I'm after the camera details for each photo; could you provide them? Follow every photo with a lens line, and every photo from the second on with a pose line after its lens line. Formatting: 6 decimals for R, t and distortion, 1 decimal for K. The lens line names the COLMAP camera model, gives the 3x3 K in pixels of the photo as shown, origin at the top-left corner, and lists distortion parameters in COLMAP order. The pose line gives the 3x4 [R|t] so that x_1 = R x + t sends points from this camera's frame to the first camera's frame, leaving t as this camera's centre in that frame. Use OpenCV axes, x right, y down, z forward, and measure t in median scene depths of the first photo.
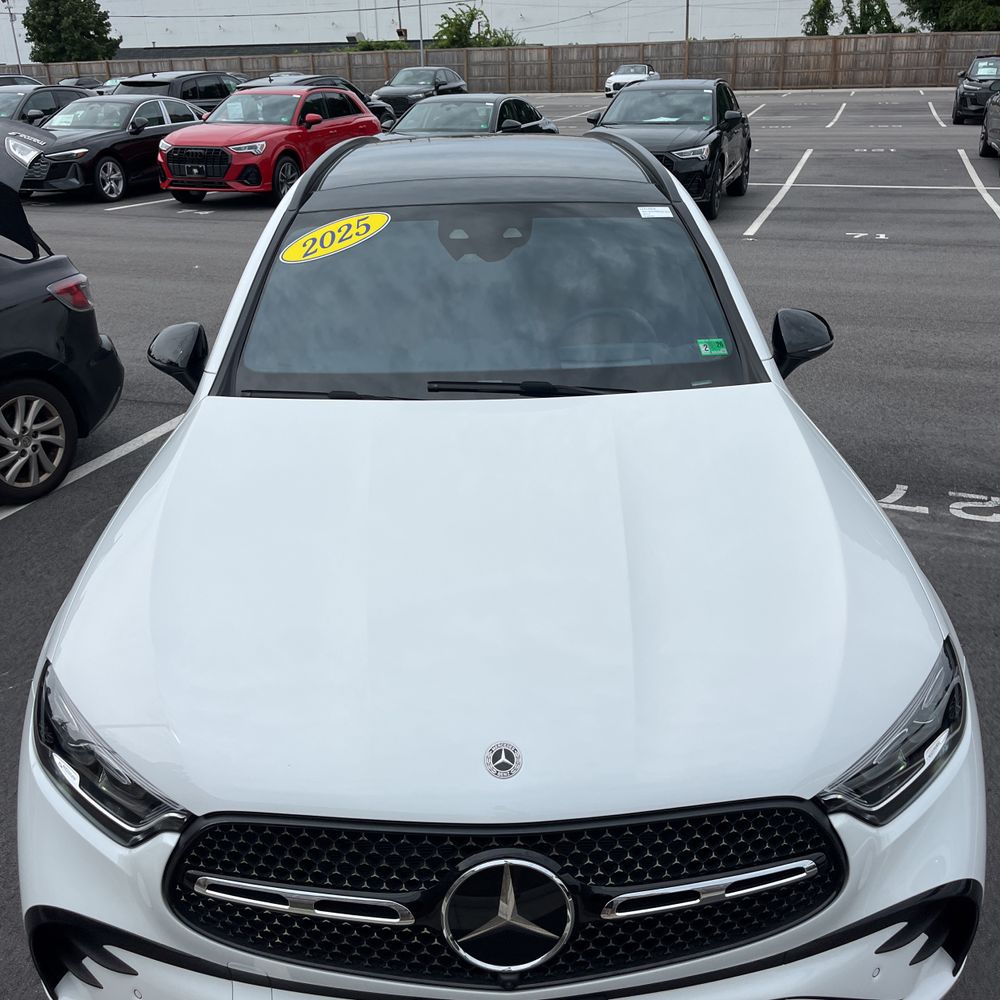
lens RADIAL K [[1013.2, 0, 493.6], [0, 1013.2, 496.6], [0, 0, 1]] dist [0.028862, 0.000000]
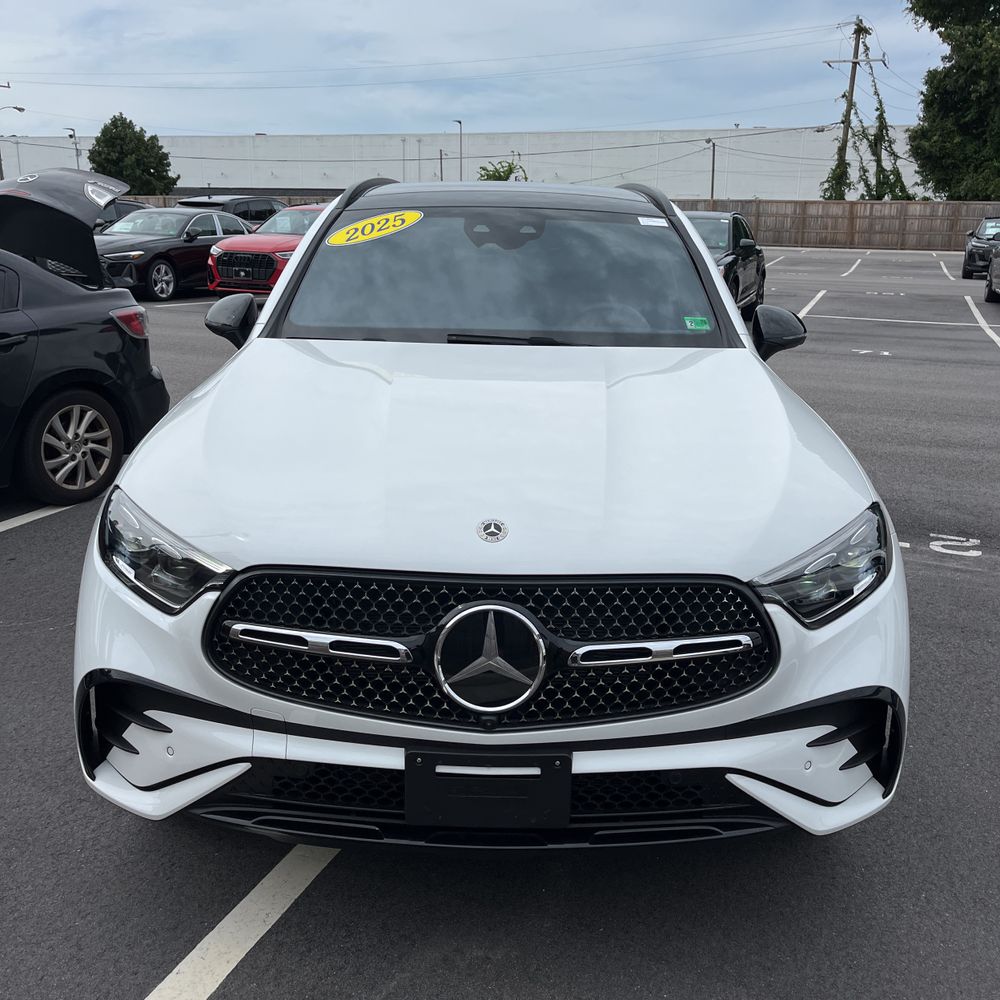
lens RADIAL K [[1013.2, 0, 501.4], [0, 1013.2, 505.9], [0, 0, 1]] dist [0.028862, 0.000000]
pose [[0.998874, 0.045419, -0.013728, 0.011489], [-0.046798, 0.990774, -0.127189, 0.123986], [0.007824, 0.127689, 0.991783, -0.065760]]
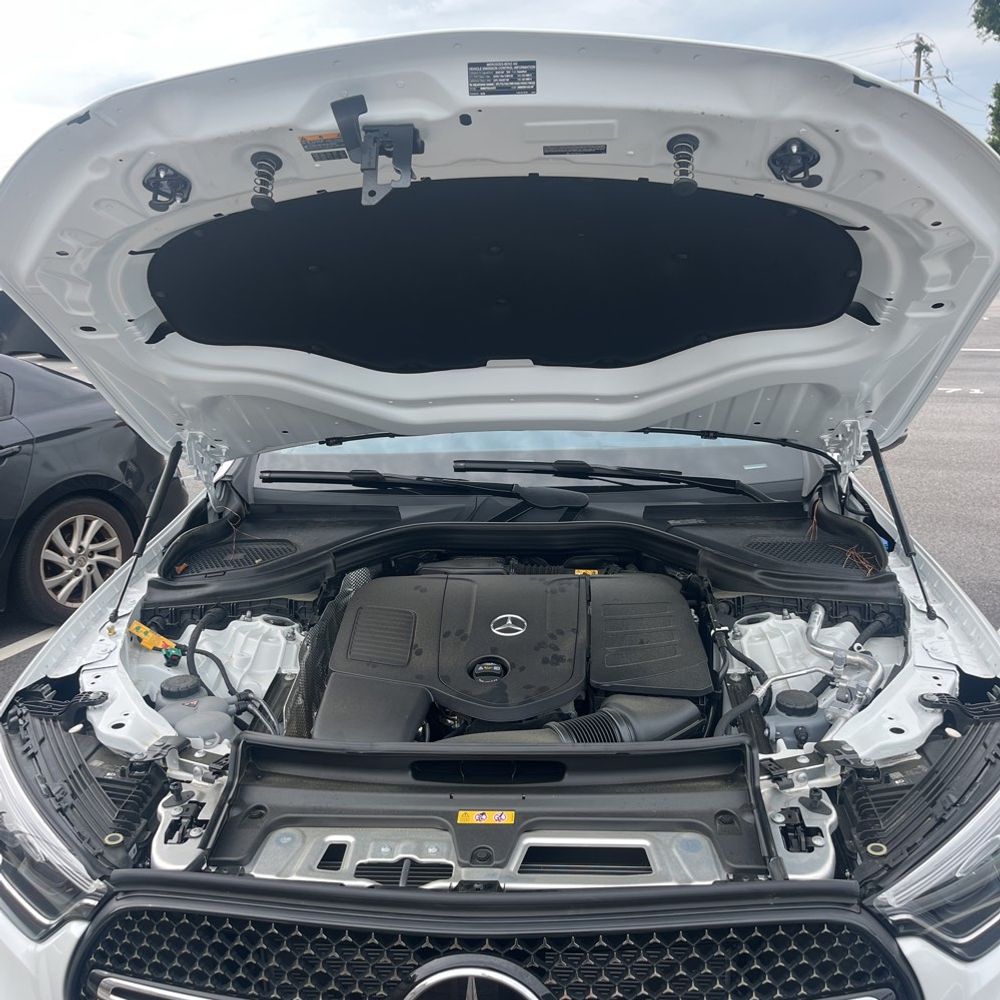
lens RADIAL K [[1013.2, 0, 489.9], [0, 1013.2, 493.7], [0, 0, 1]] dist [0.028862, 0.000000]
pose [[0.995406, 0.007788, -0.095428, 0.031624], [-0.024097, 0.984982, -0.170966, 0.041048], [0.092663, 0.172480, 0.980645, 0.052168]]
